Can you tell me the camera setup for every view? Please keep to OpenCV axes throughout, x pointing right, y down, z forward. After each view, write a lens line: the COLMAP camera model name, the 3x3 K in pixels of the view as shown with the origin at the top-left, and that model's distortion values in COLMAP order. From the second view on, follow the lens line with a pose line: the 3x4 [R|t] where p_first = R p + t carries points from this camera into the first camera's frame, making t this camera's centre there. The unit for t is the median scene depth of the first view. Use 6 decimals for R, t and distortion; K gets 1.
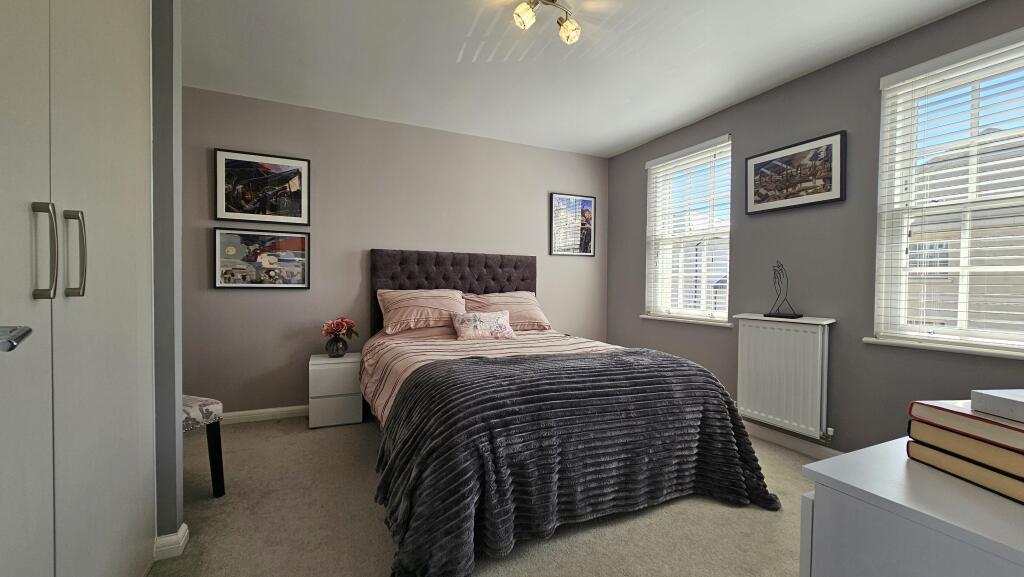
lens RADIAL K [[420.7, 0, 510.8], [0, 420.7, 291.4], [0, 0, 1]] dist [-0.002032, 0.000276]
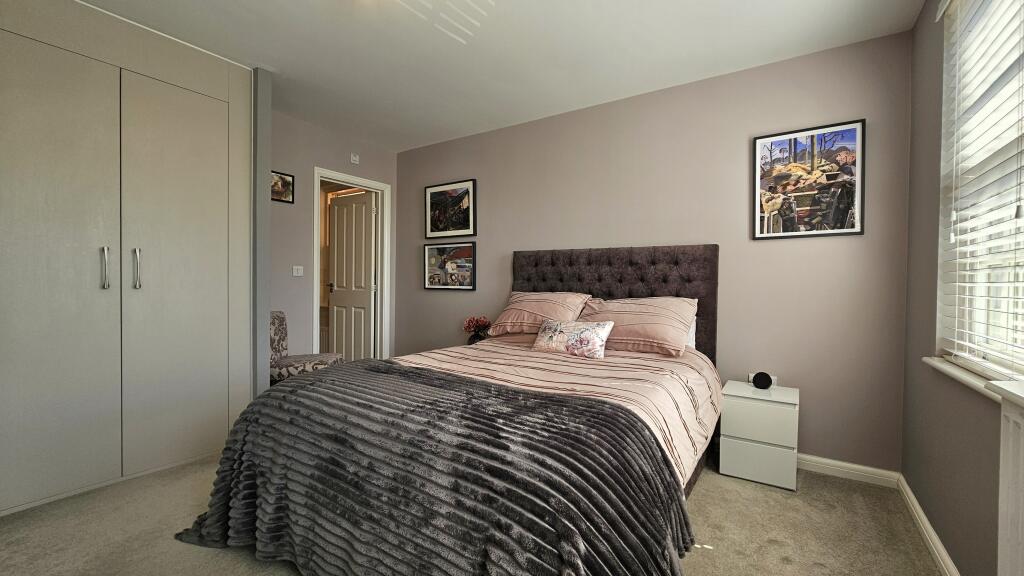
lens RADIAL K [[420.7, 0, 510.8], [0, 420.7, 290.9], [0, 0, 1]] dist [-0.002032, 0.000276]
pose [[0.515749, 0.009136, -0.856691, 0.572194], [-0.021375, 0.999769, -0.002206, -0.003686], [0.856473, 0.019450, 0.515825, 0.496106]]
